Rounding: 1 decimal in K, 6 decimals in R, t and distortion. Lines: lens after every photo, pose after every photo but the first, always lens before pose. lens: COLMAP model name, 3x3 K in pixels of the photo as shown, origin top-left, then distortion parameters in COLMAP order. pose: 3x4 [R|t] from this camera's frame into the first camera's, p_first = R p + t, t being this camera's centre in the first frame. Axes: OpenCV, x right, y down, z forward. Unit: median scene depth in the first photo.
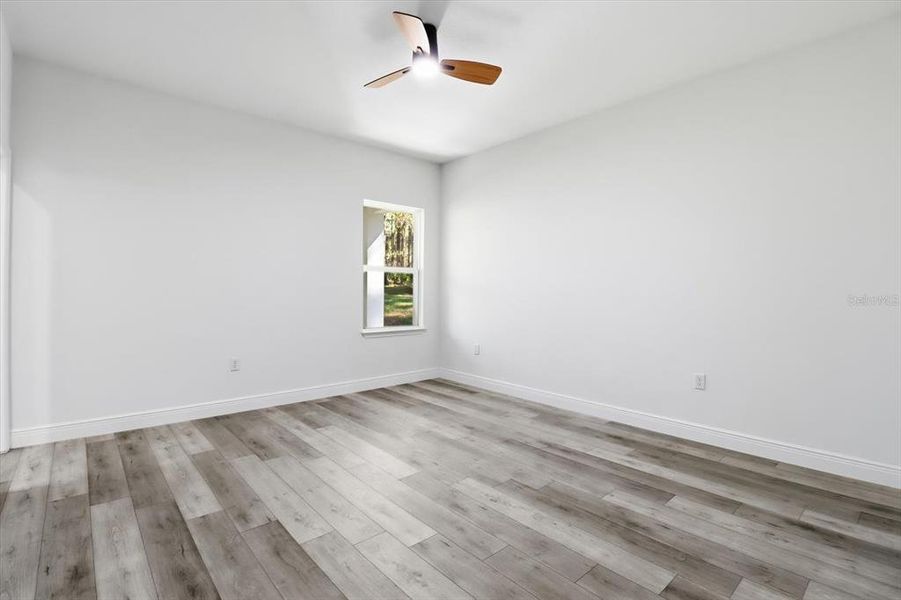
lens RADIAL K [[422.6, 0, 451.0], [0, 422.6, 292.4], [0, 0, 1]] dist [-0.000663, -0.010866]
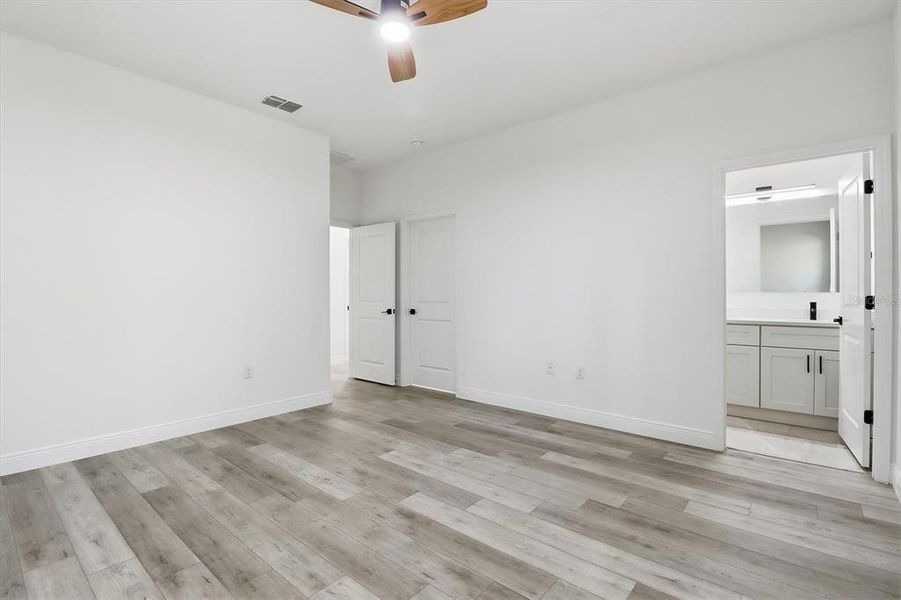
lens RADIAL K [[422.6, 0, 451.0], [0, 422.6, 292.4], [0, 0, 1]] dist [-0.000663, -0.010866]
pose [[-0.989667, -0.005977, -0.143261, -0.061773], [-0.006004, 0.999982, -0.000245, -0.010426], [0.143260, 0.000617, -0.989685, 2.142504]]
